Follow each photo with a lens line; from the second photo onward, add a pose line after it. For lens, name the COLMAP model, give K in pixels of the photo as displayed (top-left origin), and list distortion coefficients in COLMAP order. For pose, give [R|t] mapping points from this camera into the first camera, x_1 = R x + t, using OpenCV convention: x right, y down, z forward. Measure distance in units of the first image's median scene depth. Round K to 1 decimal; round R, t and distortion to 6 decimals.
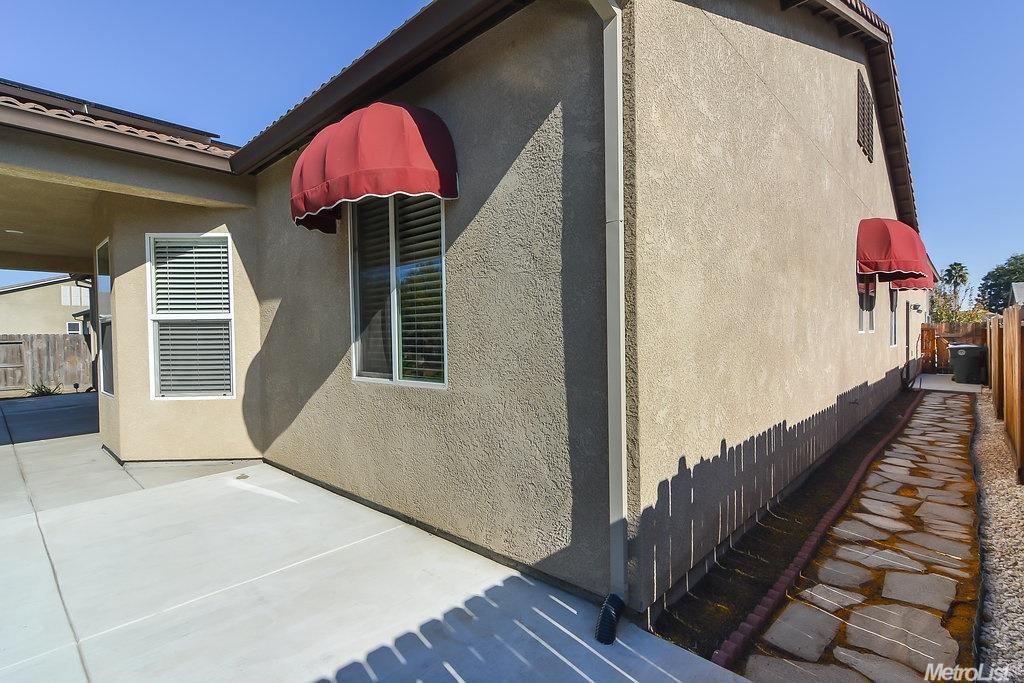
lens RADIAL K [[486.9, 0, 511.9], [0, 486.9, 342.9], [0, 0, 1]] dist [0.021736, -0.004073]
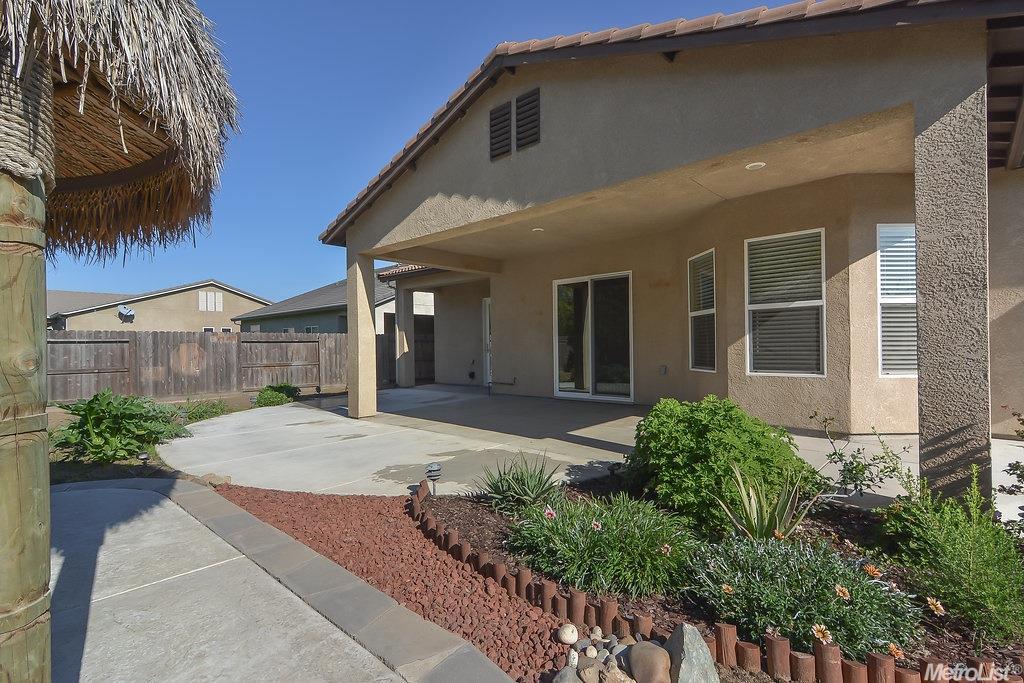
lens RADIAL K [[486.9, 0, 512.4], [0, 486.9, 342.9], [0, 0, 1]] dist [0.021736, -0.004073]
pose [[0.999972, 0.002309, 0.007157, -1.546197], [-0.002158, 0.999778, -0.020946, 0.064137], [-0.007204, 0.020930, 0.999755, -0.072400]]
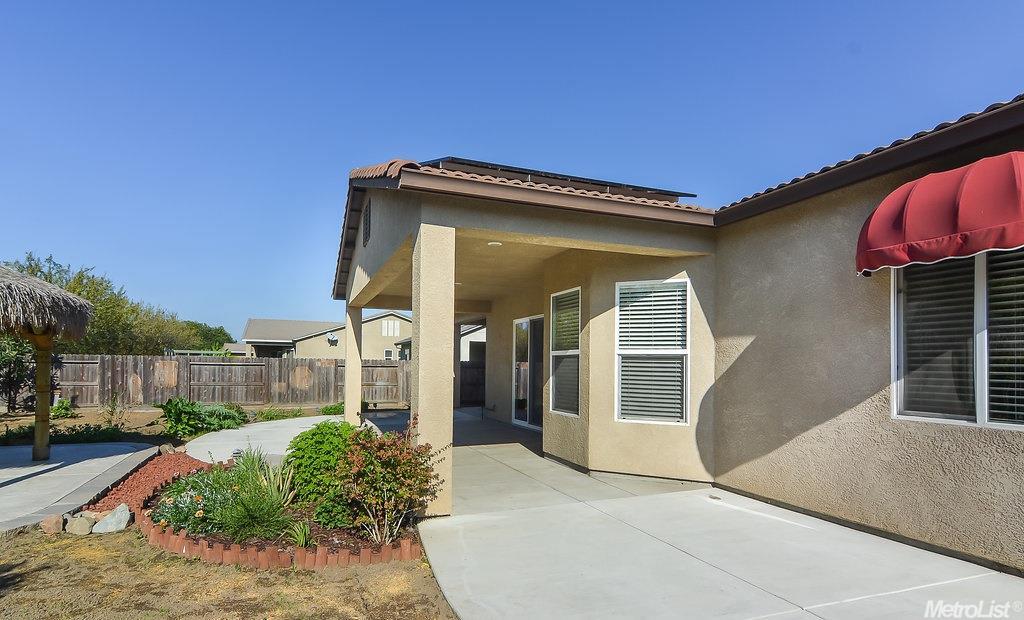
lens RADIAL K [[520.0, 0, 489.0], [0, 520.0, 356.6], [0, 0, 1]] dist [0.005302, 0.002930]
pose [[0.896146, 0.019304, -0.443339, -0.451359], [-0.034599, 0.999052, -0.026437, 0.003624], [0.442408, 0.039030, 0.895964, -0.270108]]
